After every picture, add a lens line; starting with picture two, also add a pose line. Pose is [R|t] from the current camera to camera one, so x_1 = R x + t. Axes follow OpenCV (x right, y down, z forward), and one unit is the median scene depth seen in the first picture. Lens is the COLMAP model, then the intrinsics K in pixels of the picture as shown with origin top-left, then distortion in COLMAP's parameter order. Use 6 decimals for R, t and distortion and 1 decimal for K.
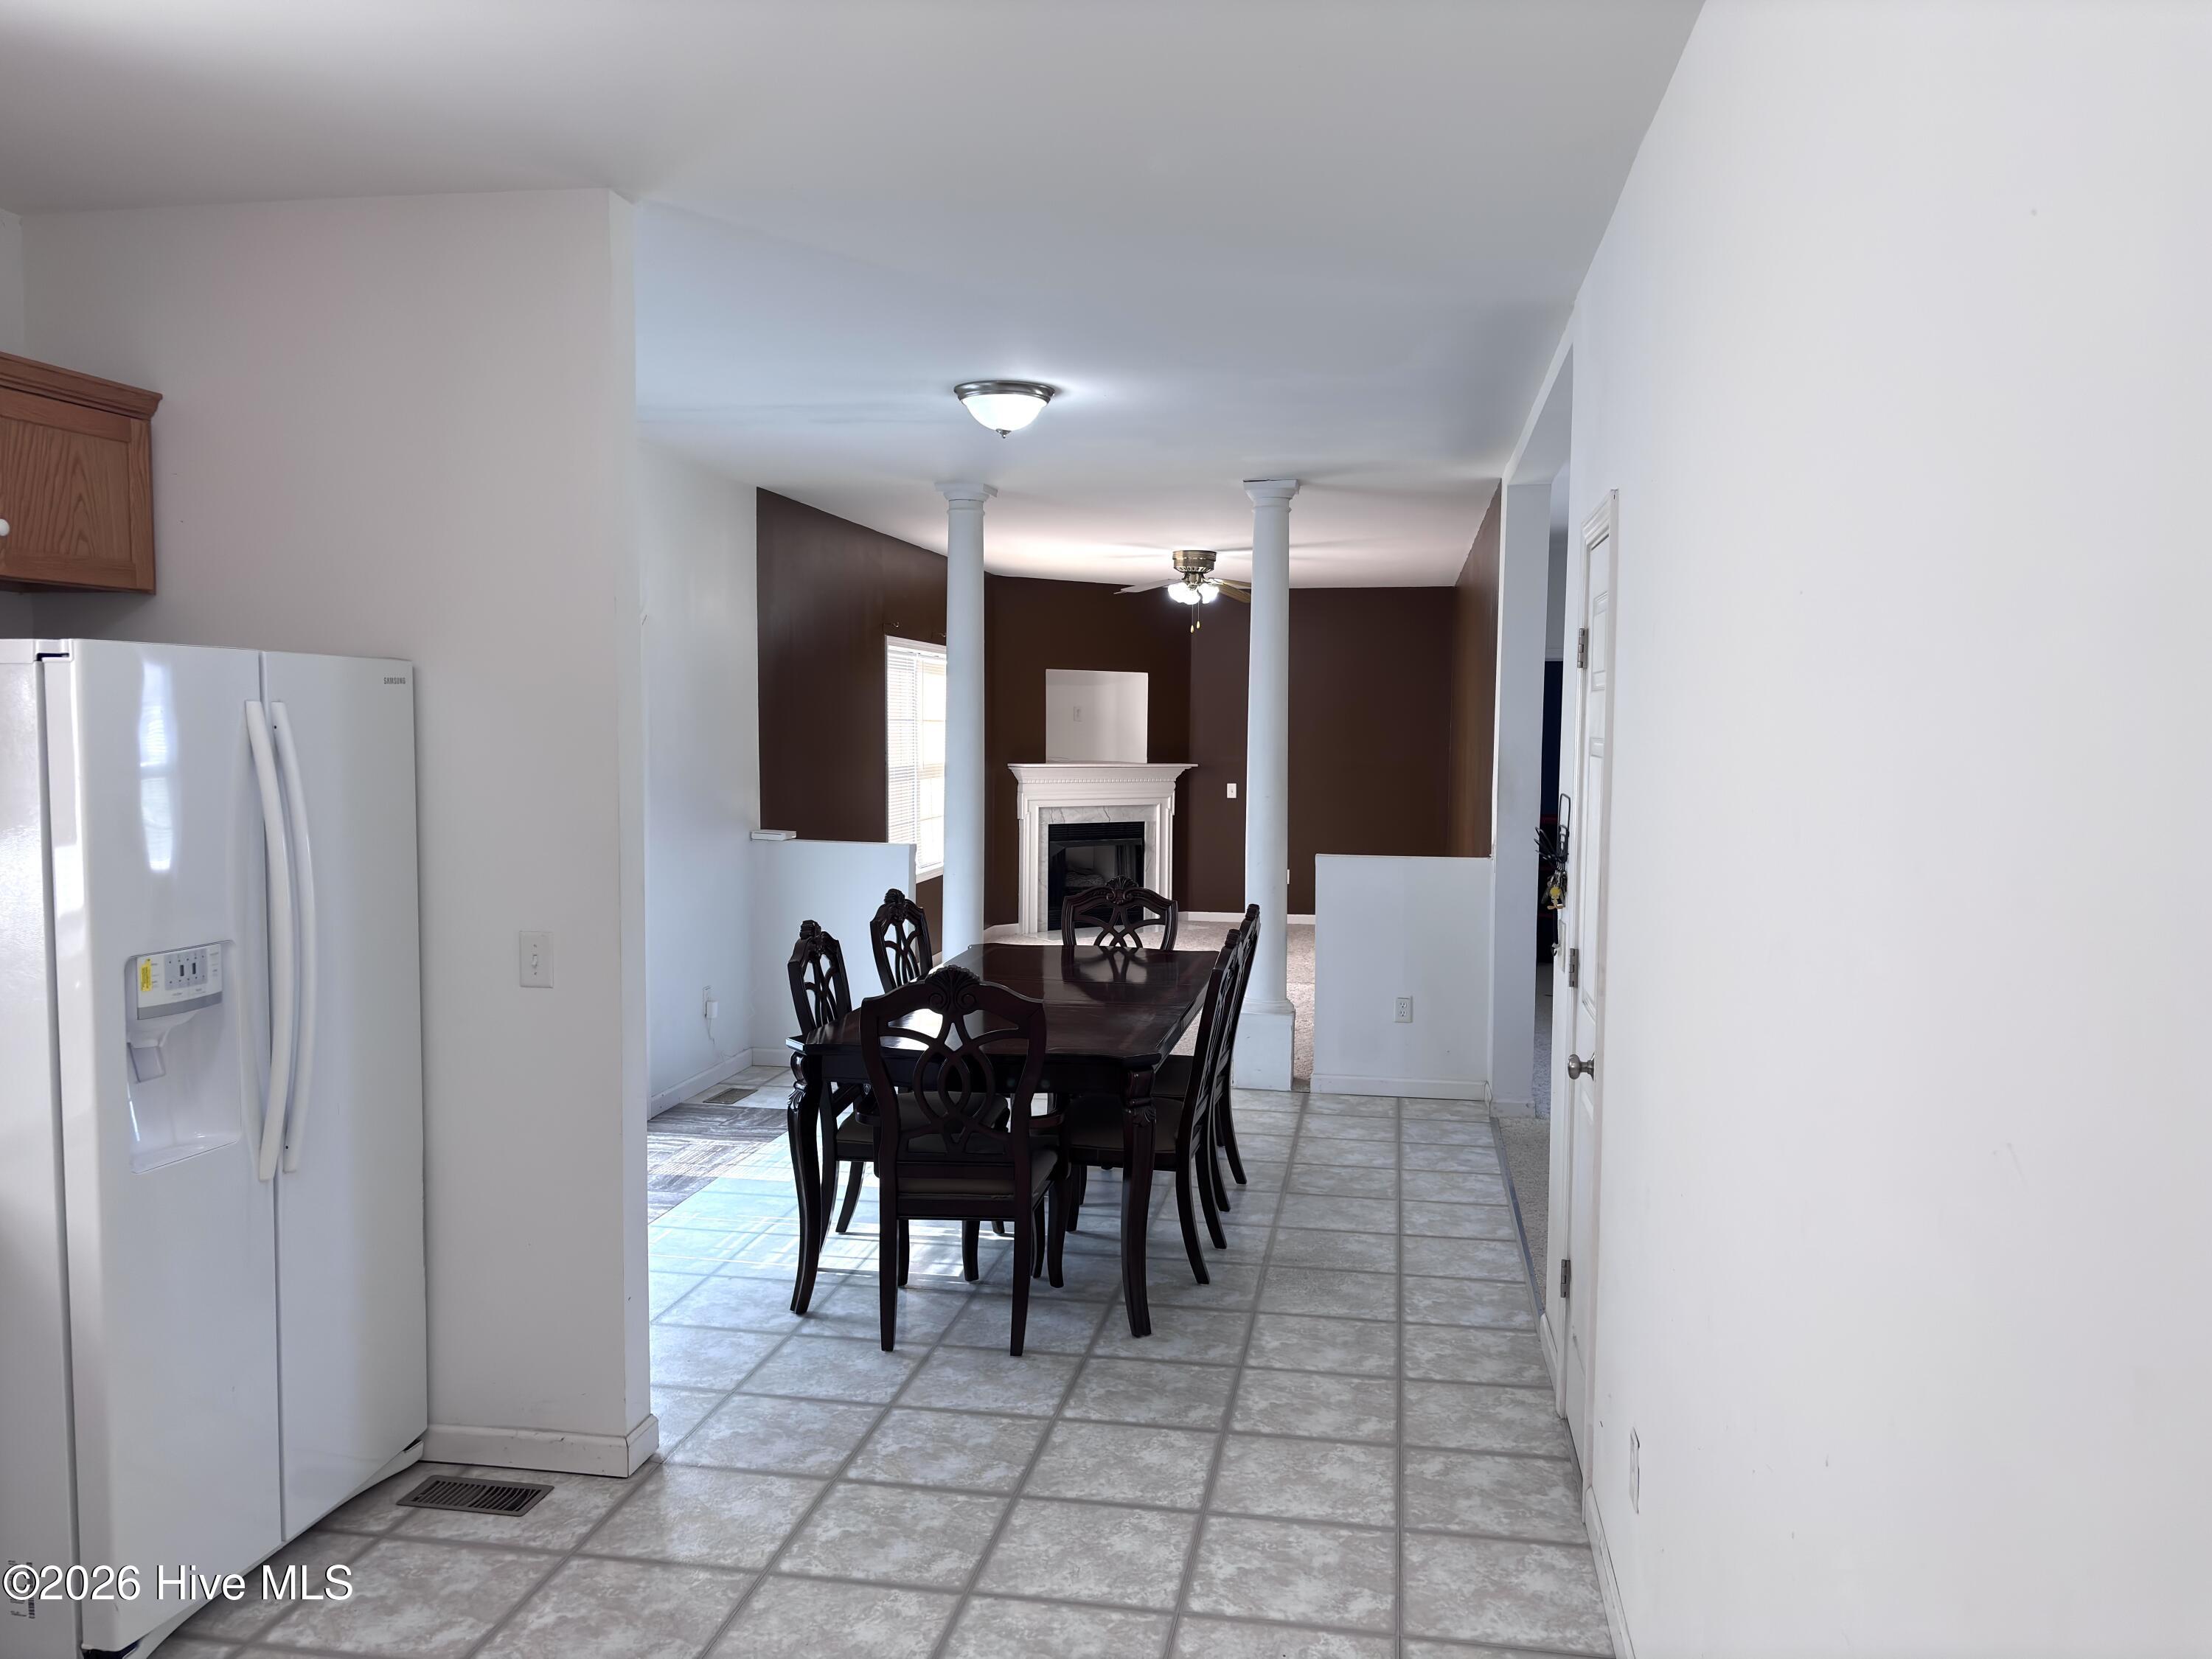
lens RADIAL K [[1673.9, 0, 1103.5], [0, 1673.9, 847.6], [0, 0, 1]] dist [0.054075, -0.052092]
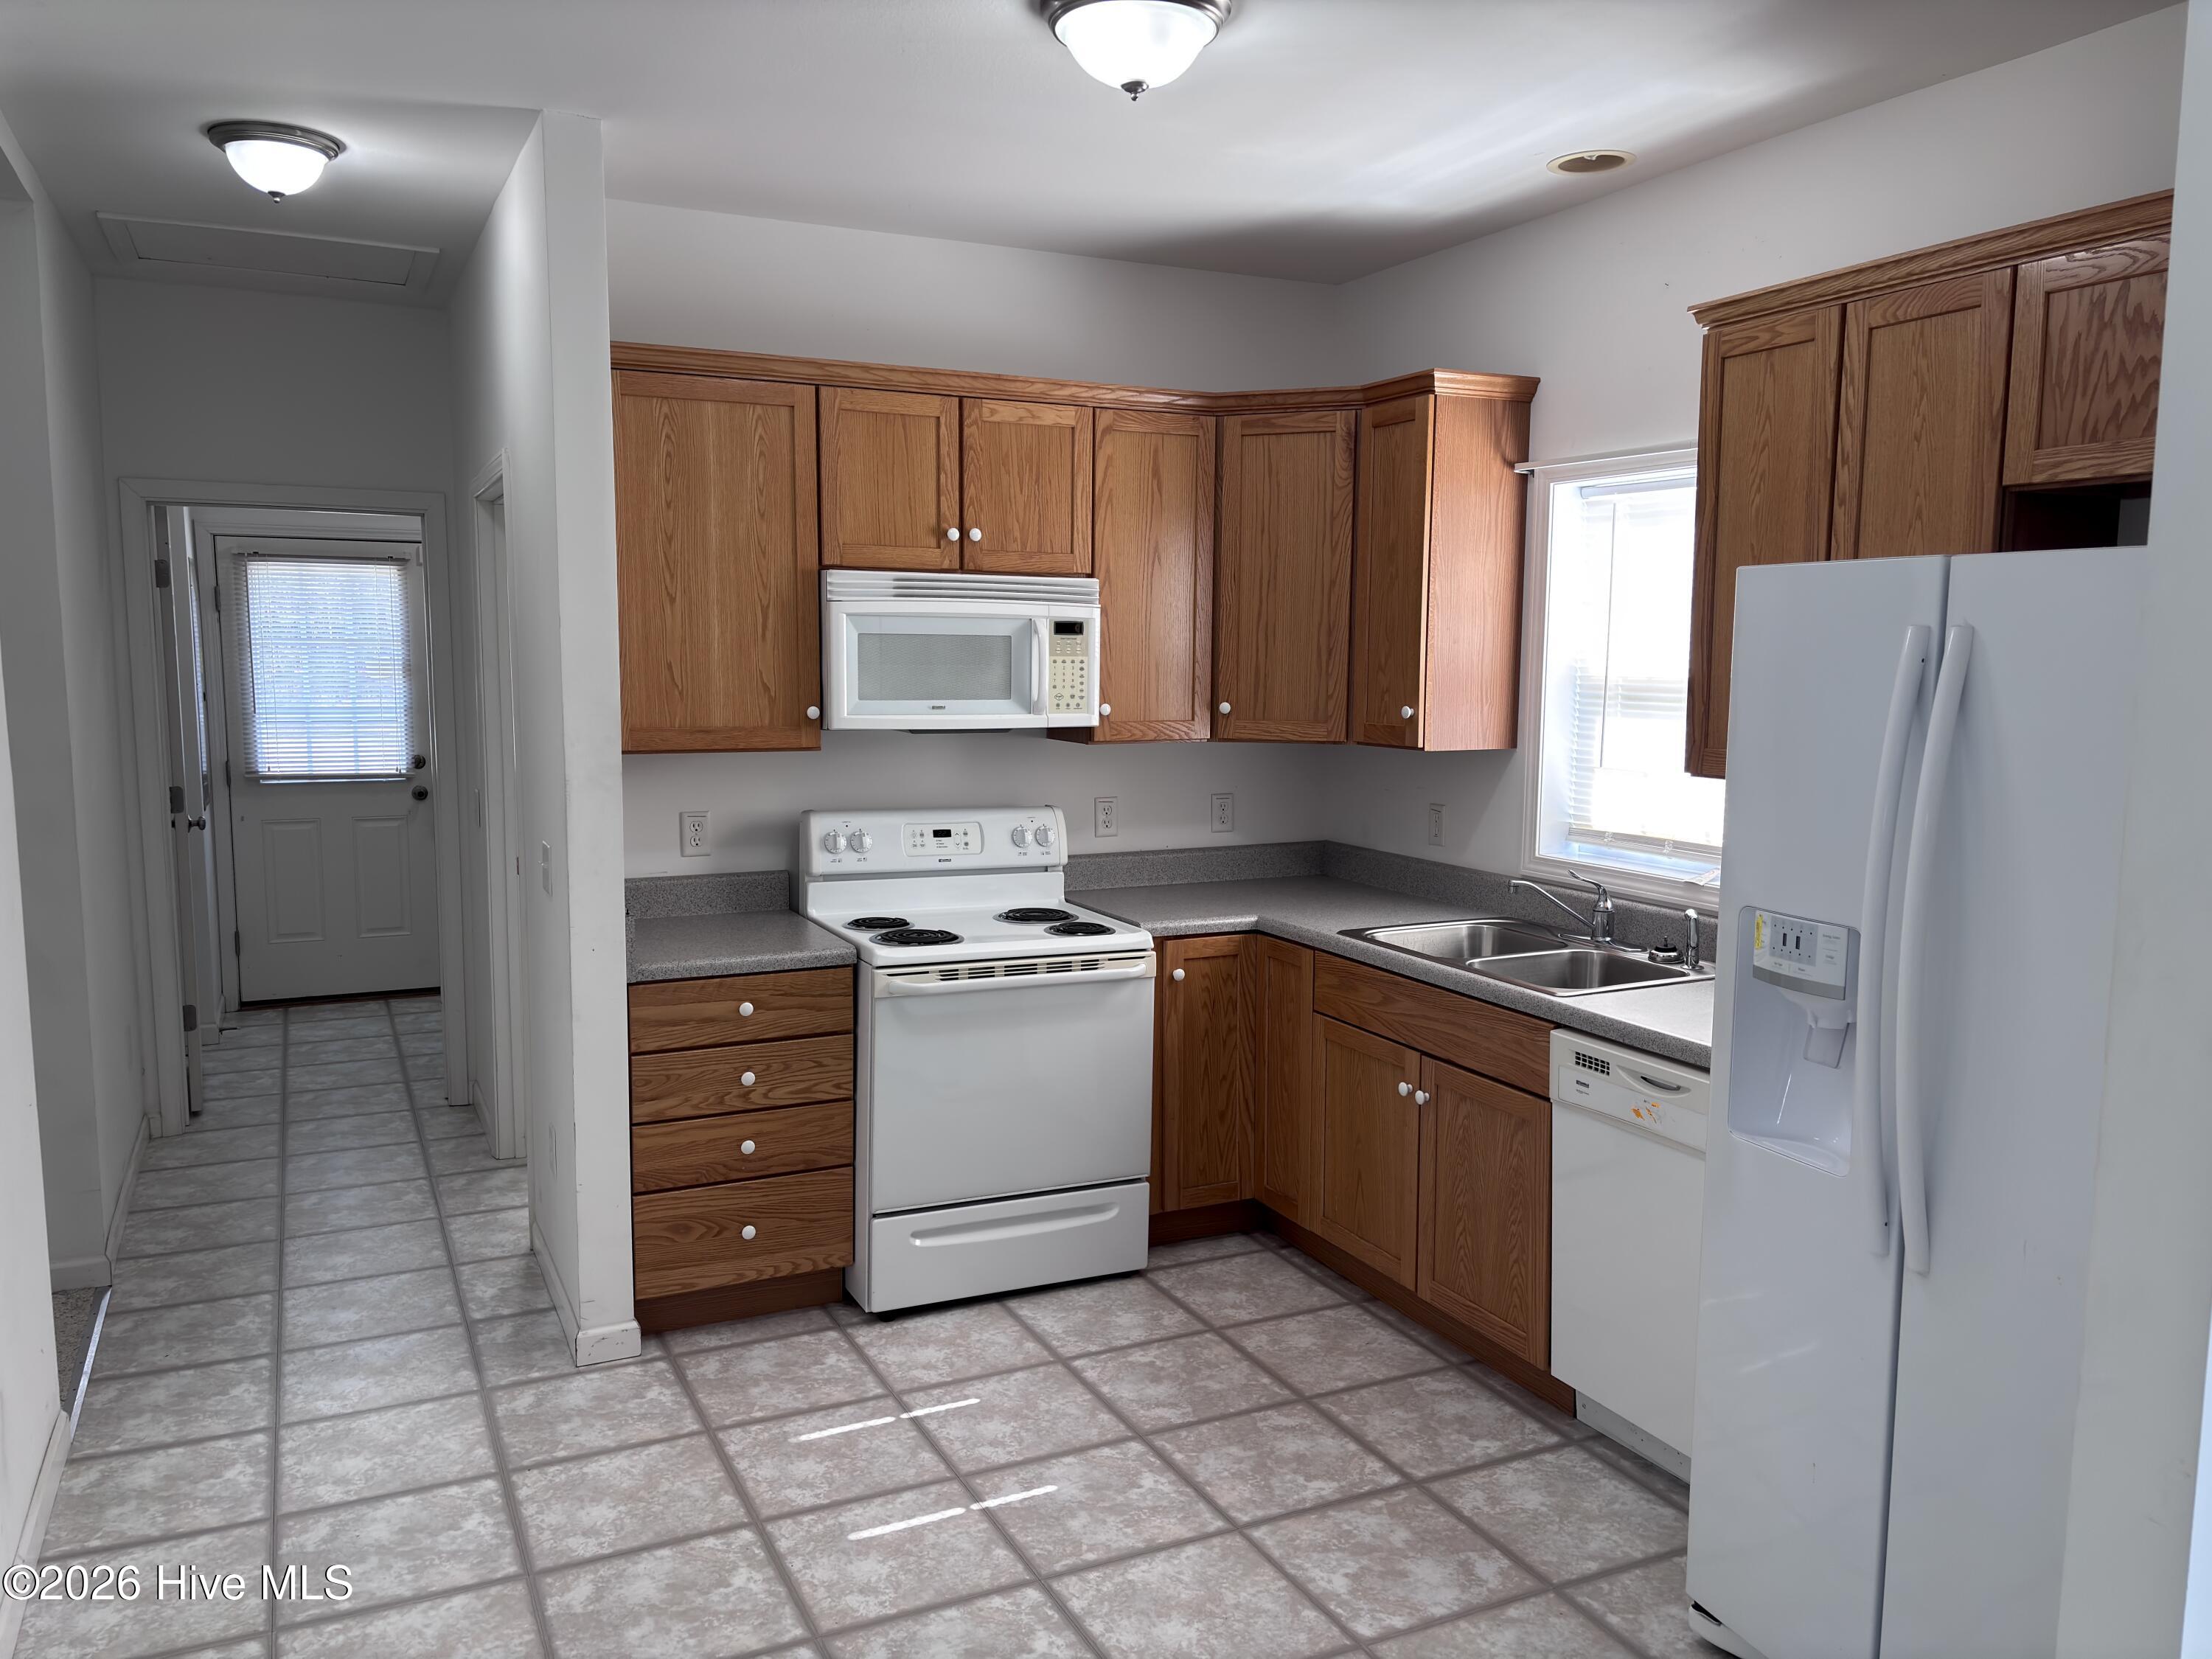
lens RADIAL K [[1669.6, 0, 1071.8], [0, 1669.6, 834.9], [0, 0, 1]] dist [0.092207, -0.068358]
pose [[-0.821579, 0.048280, -0.568047, 0.196442], [-0.060210, 0.983486, 0.170673, -0.083737], [0.566907, 0.174424, -0.805104, 1.155897]]
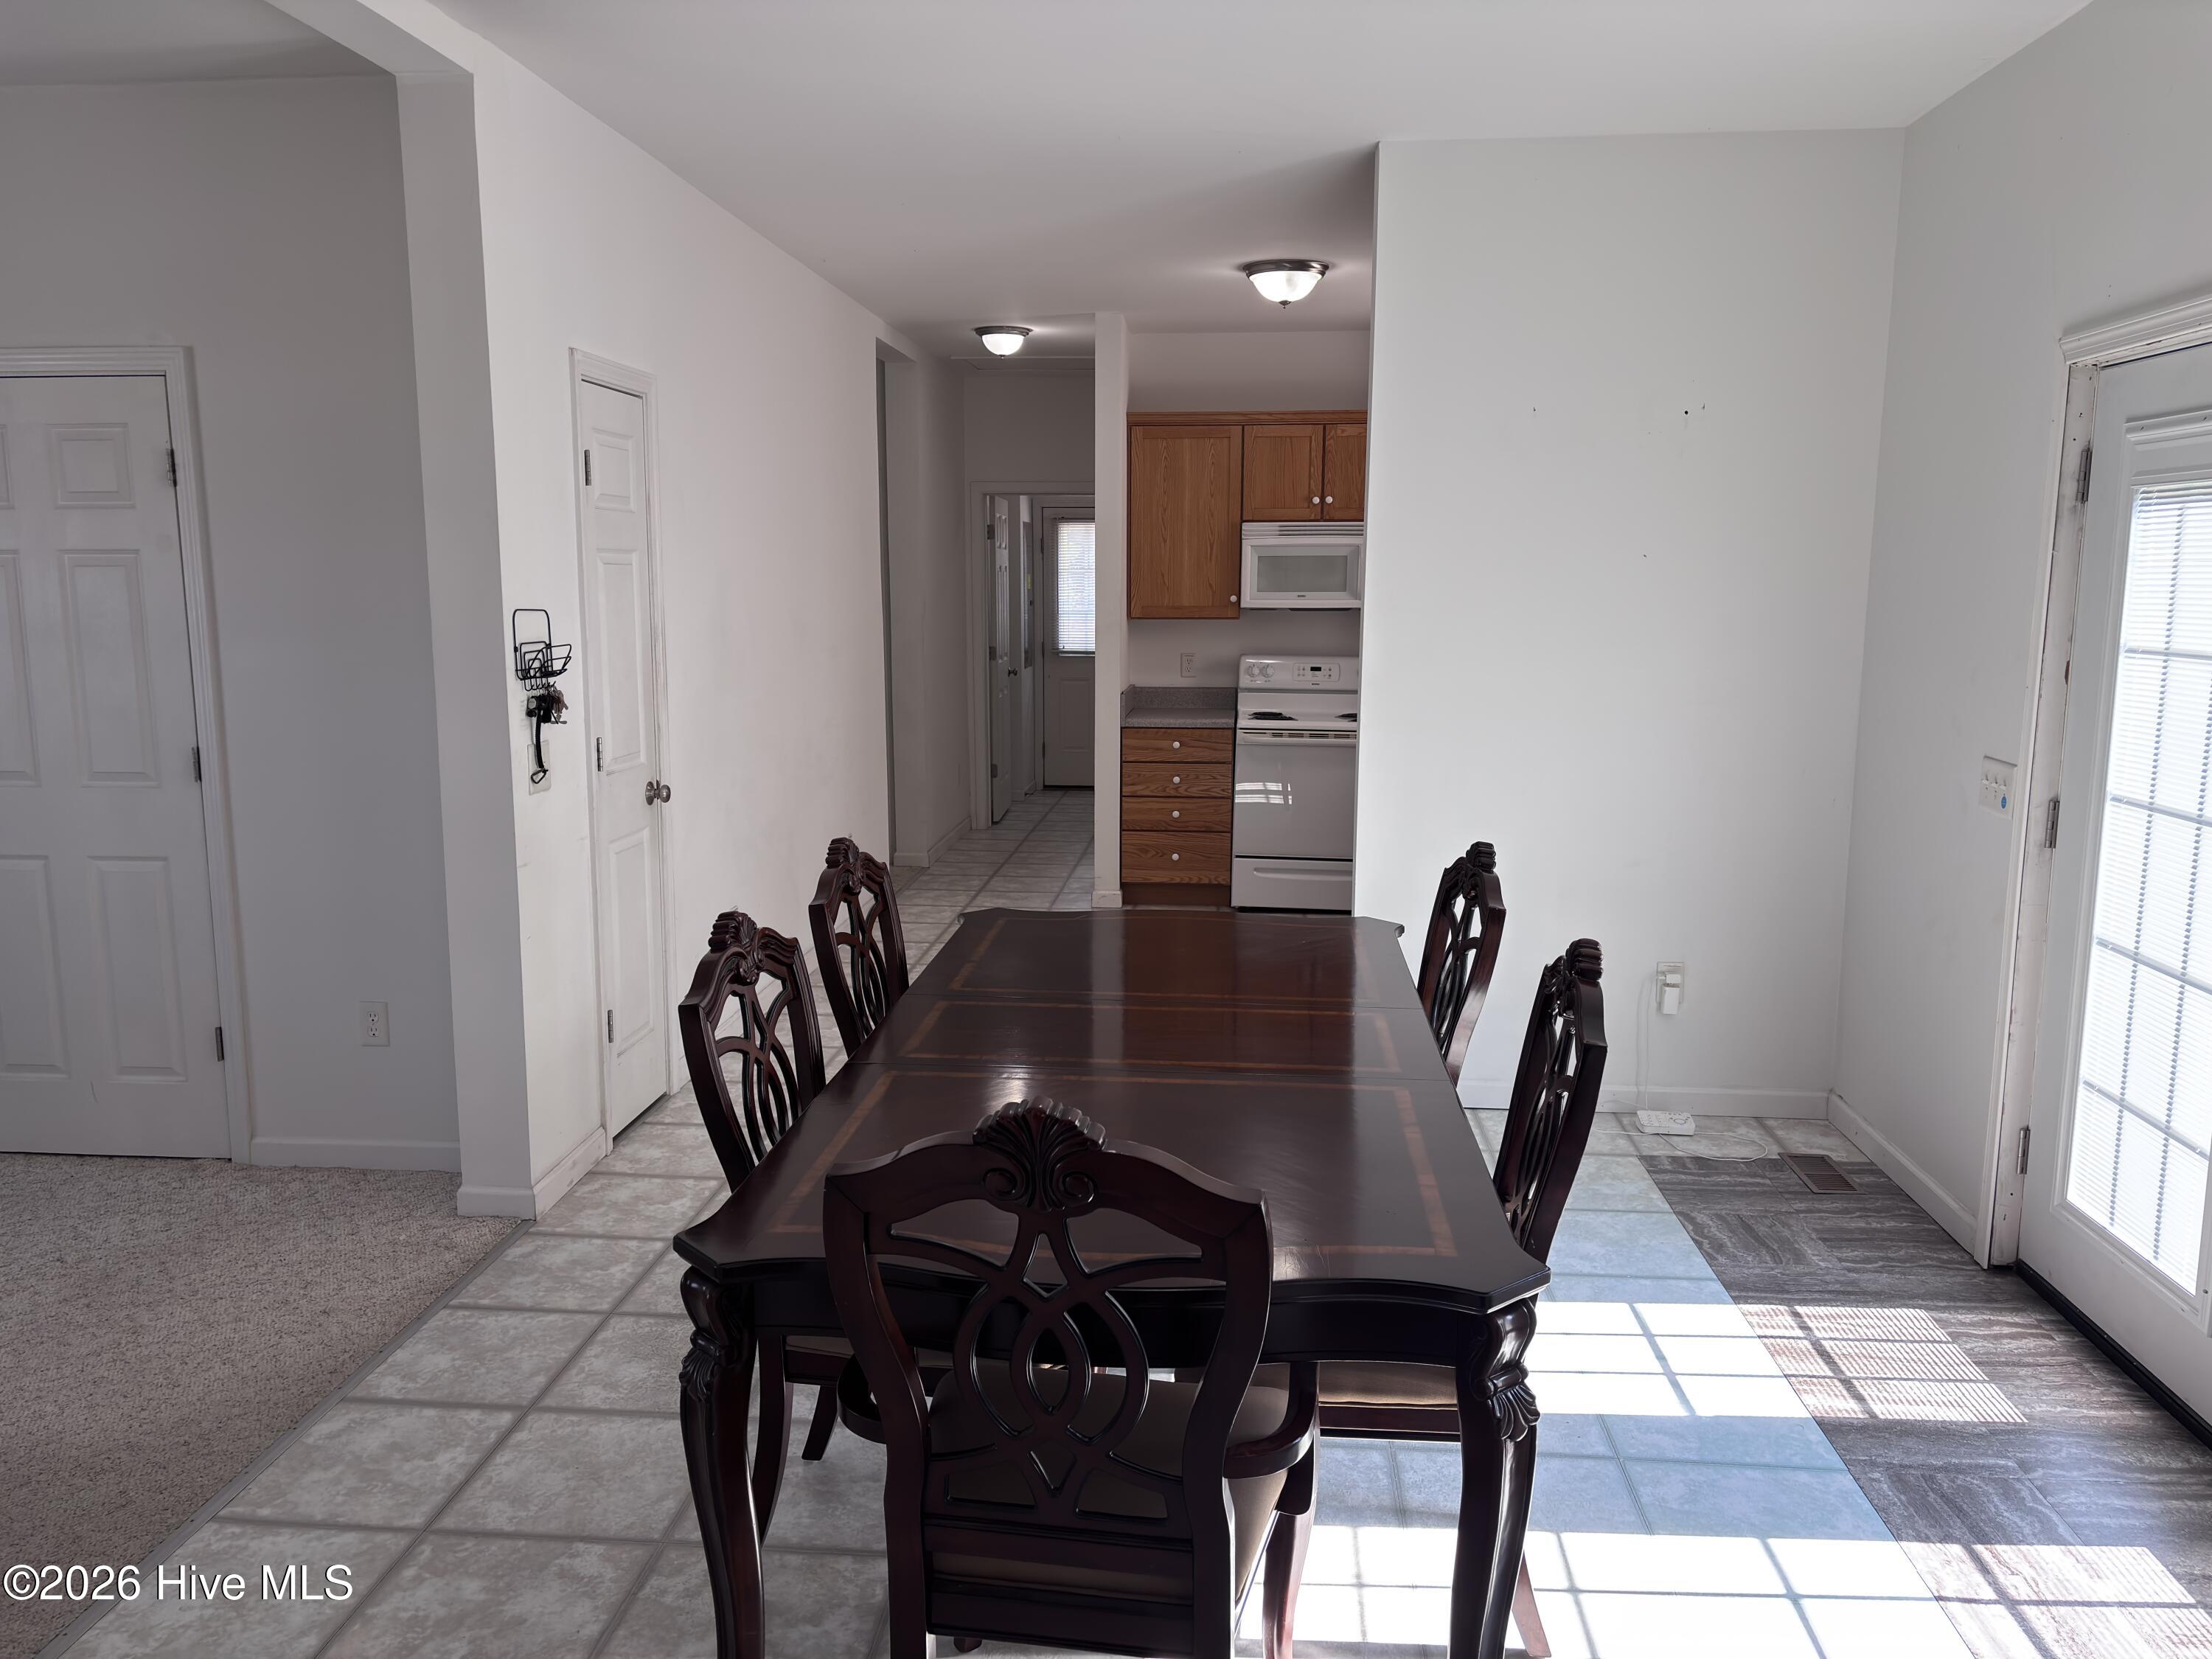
lens RADIAL K [[1649.3, 0, 1120.1], [0, 1649.3, 838.5], [0, 0, 1]] dist [0.108365, -0.165737]
pose [[-0.995722, 0.001511, -0.092383, 0.037107], [-0.019874, 0.972961, 0.230115, -0.147150], [0.090233, 0.230966, -0.968769, 2.241940]]
